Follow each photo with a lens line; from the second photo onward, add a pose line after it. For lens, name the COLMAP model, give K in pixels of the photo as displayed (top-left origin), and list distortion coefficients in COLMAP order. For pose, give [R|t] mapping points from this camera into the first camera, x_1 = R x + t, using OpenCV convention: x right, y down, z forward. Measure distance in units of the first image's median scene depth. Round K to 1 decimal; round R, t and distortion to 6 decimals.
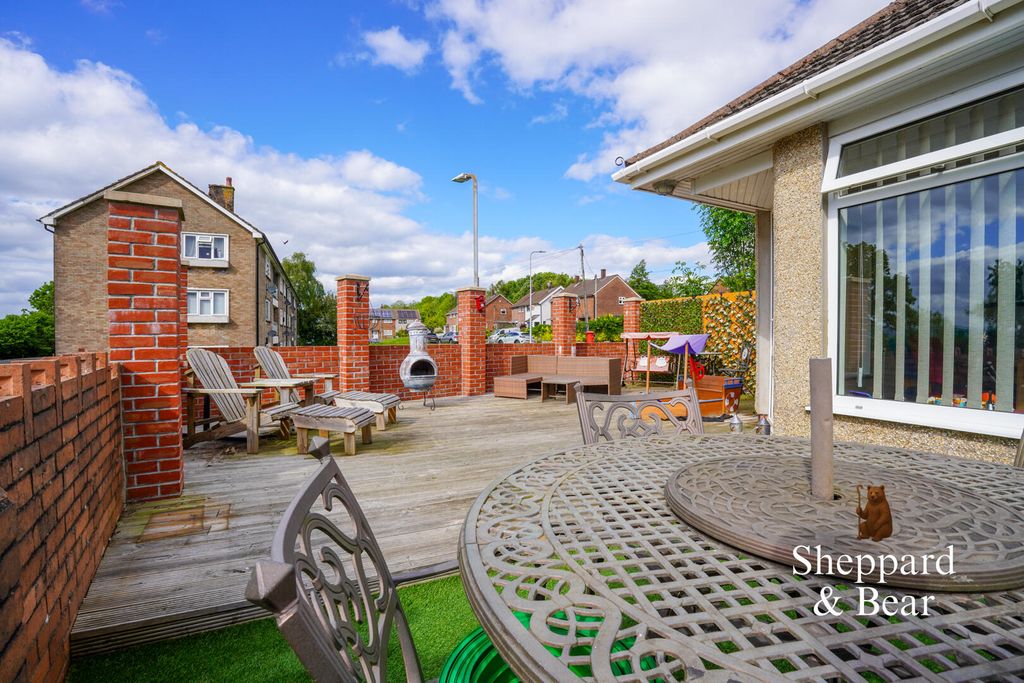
lens RADIAL K [[434.3, 0, 506.7], [0, 434.3, 339.2], [0, 0, 1]] dist [-0.030842, 0.000402]
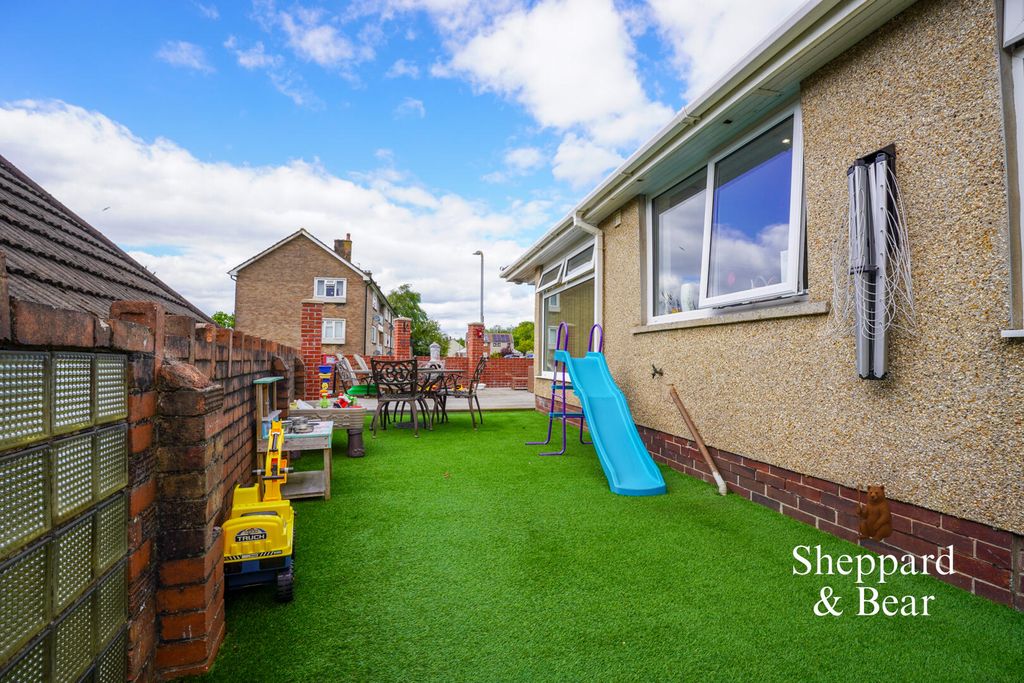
lens RADIAL K [[445.8, 0, 512.0], [0, 445.8, 341.5], [0, 0, 1]] dist [-0.043053, 0.000188]
pose [[0.975500, 0.001686, -0.219994, 0.162274], [-0.012210, 0.998844, -0.046485, 0.011608], [0.219662, 0.048032, 0.974393, -0.230101]]
